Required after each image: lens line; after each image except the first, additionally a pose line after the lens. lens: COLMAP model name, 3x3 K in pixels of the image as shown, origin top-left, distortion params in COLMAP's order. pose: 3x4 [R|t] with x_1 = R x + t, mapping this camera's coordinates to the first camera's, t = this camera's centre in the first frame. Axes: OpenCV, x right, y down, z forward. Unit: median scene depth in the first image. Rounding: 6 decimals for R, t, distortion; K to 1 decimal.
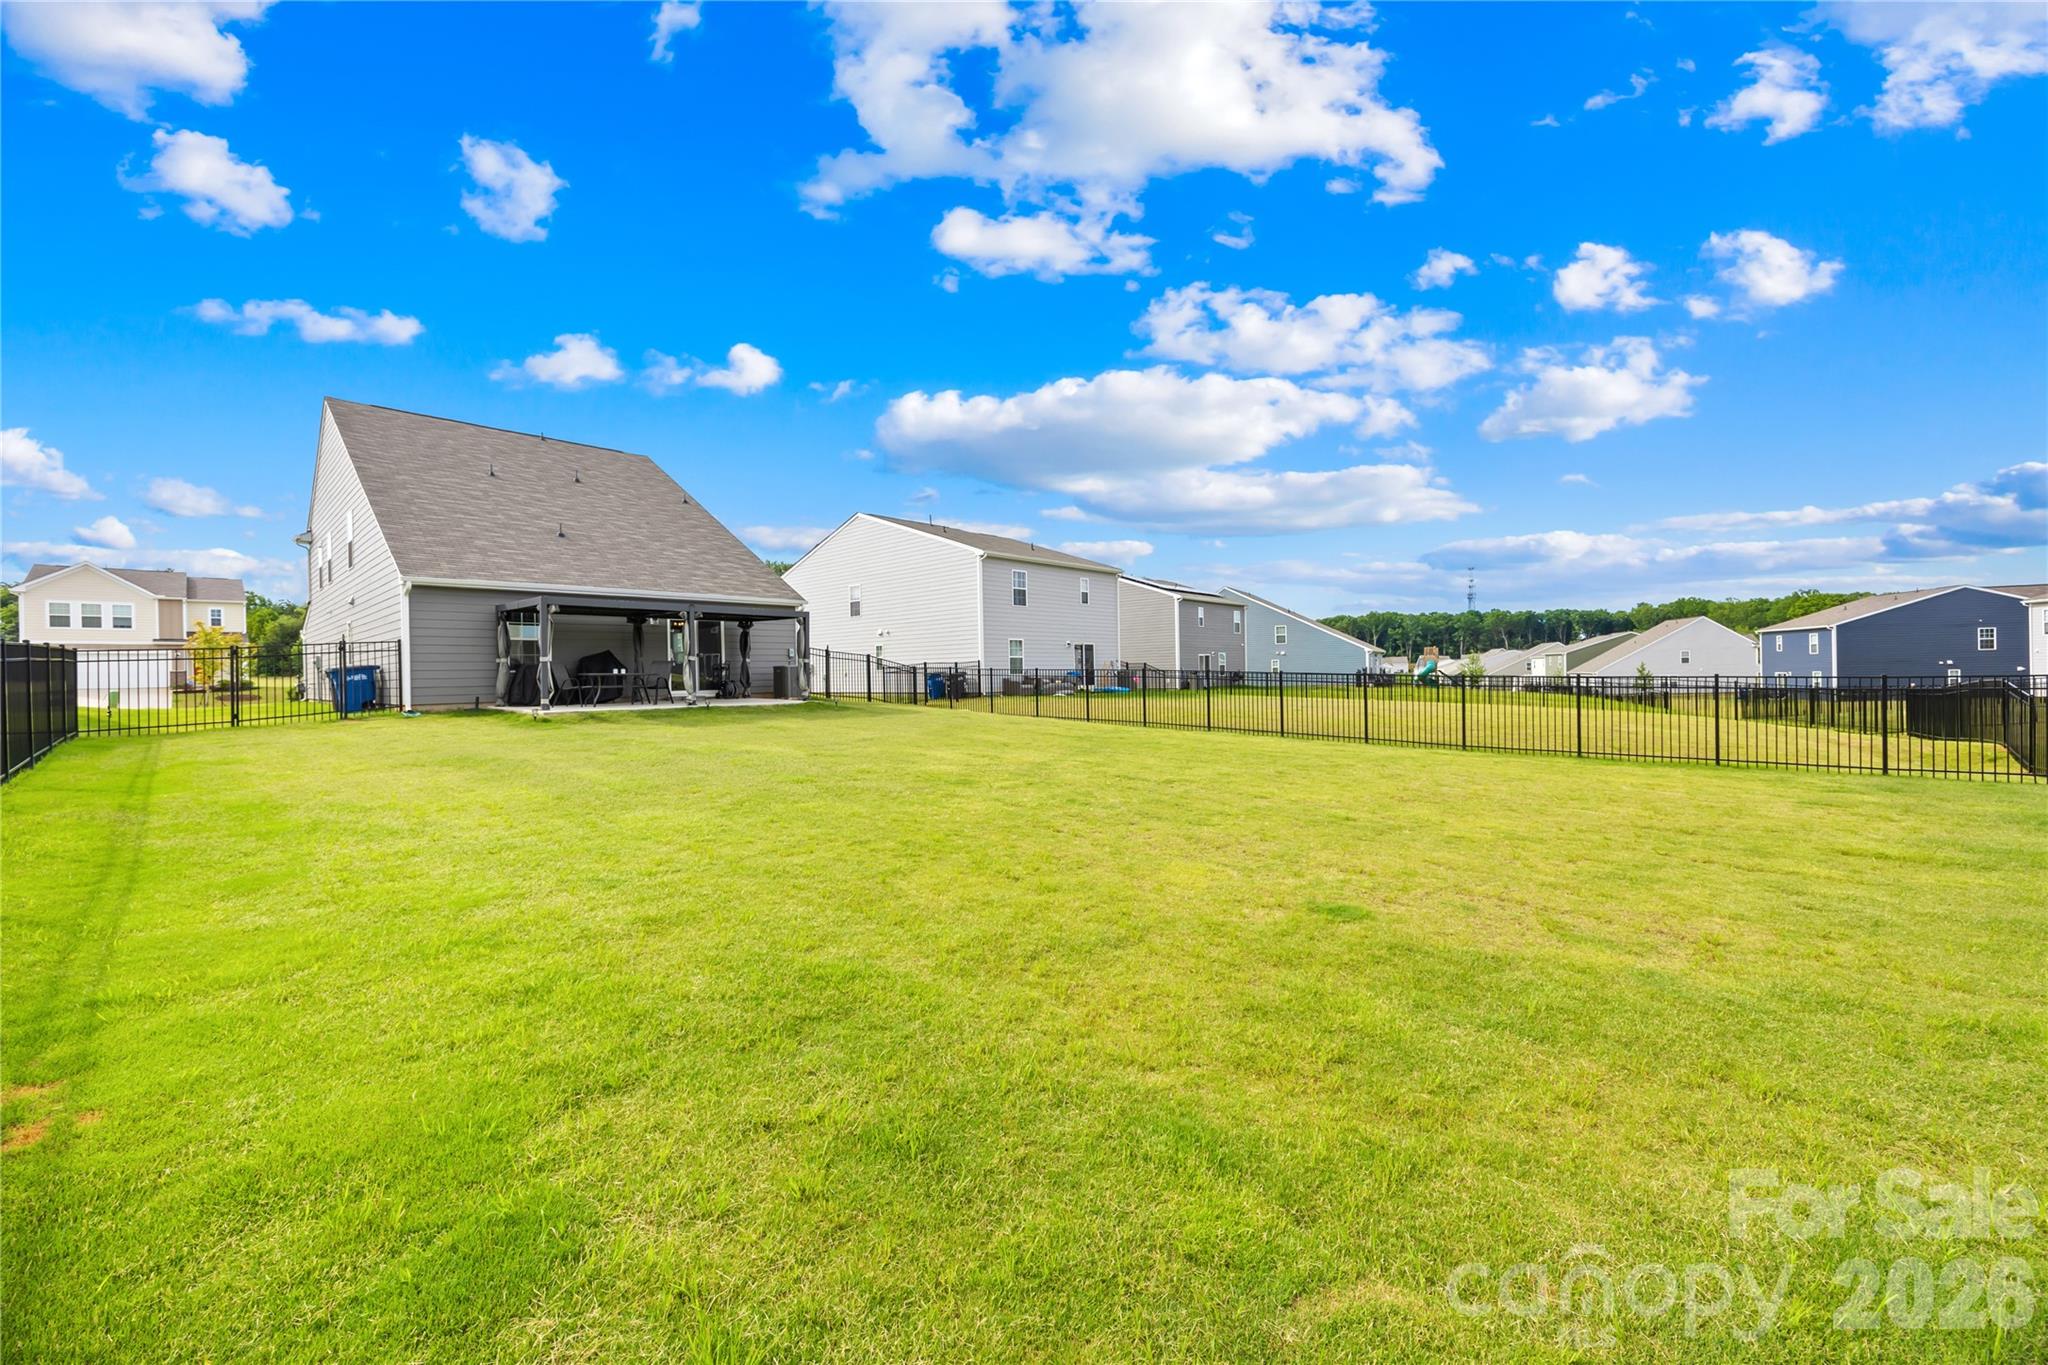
lens RADIAL K [[789.1, 0, 1015.6], [0, 789.1, 677.5], [0, 0, 1]] dist [-0.001779, -0.000203]
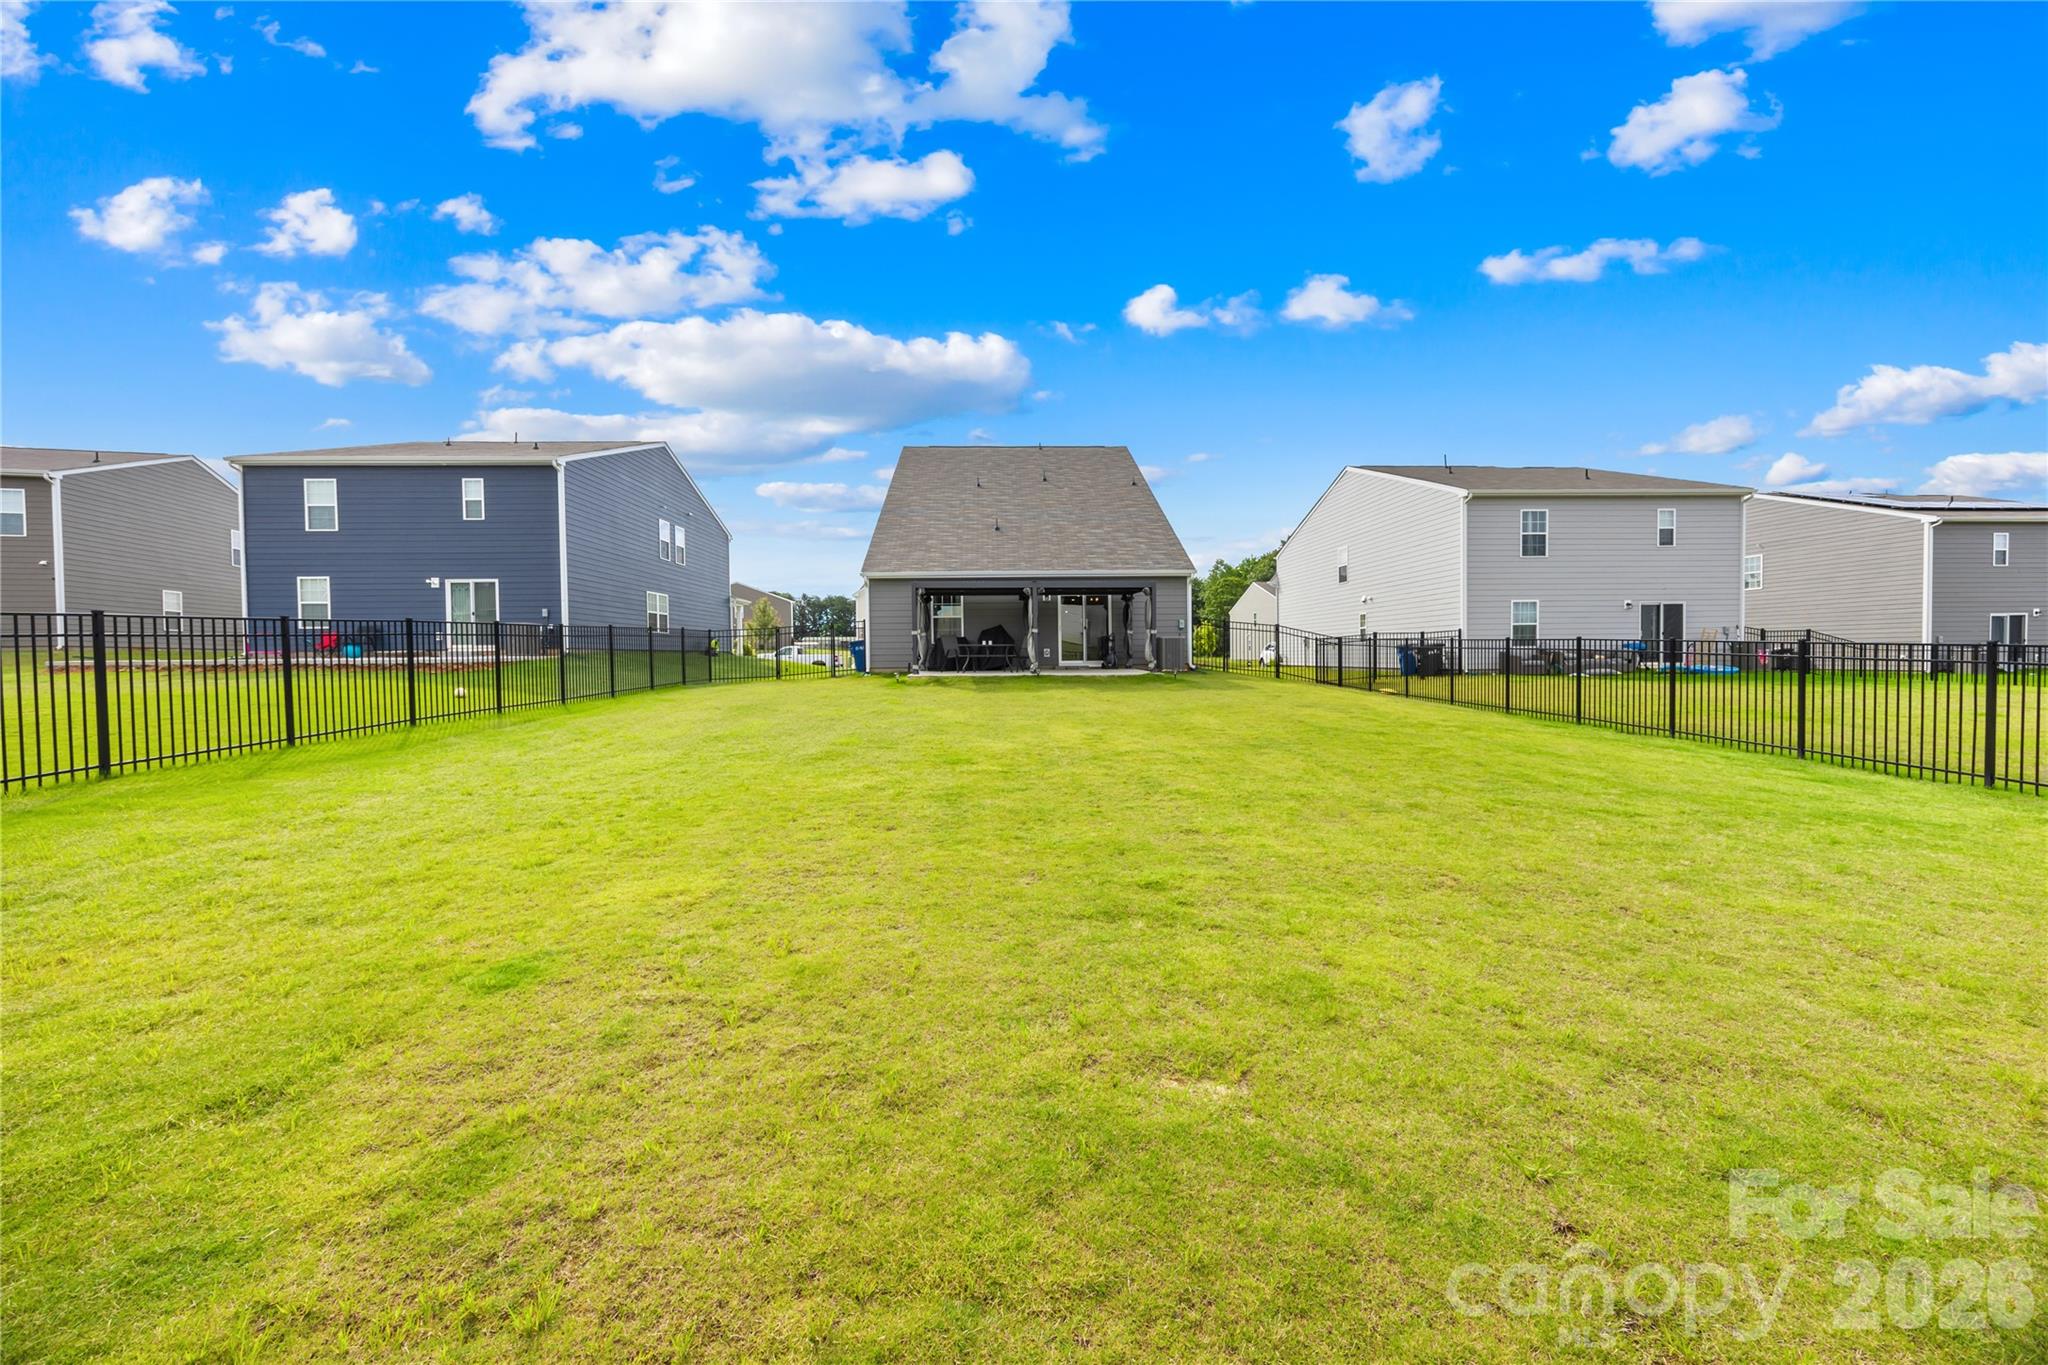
lens RADIAL K [[789.1, 0, 1015.6], [0, 789.1, 677.5], [0, 0, 1]] dist [-0.001779, -0.000203]
pose [[0.712631, 0.020994, -0.701225, 0.190962], [-0.003466, 0.999645, 0.026405, 0.007455], [0.701530, -0.016386, 0.712451, 0.110751]]
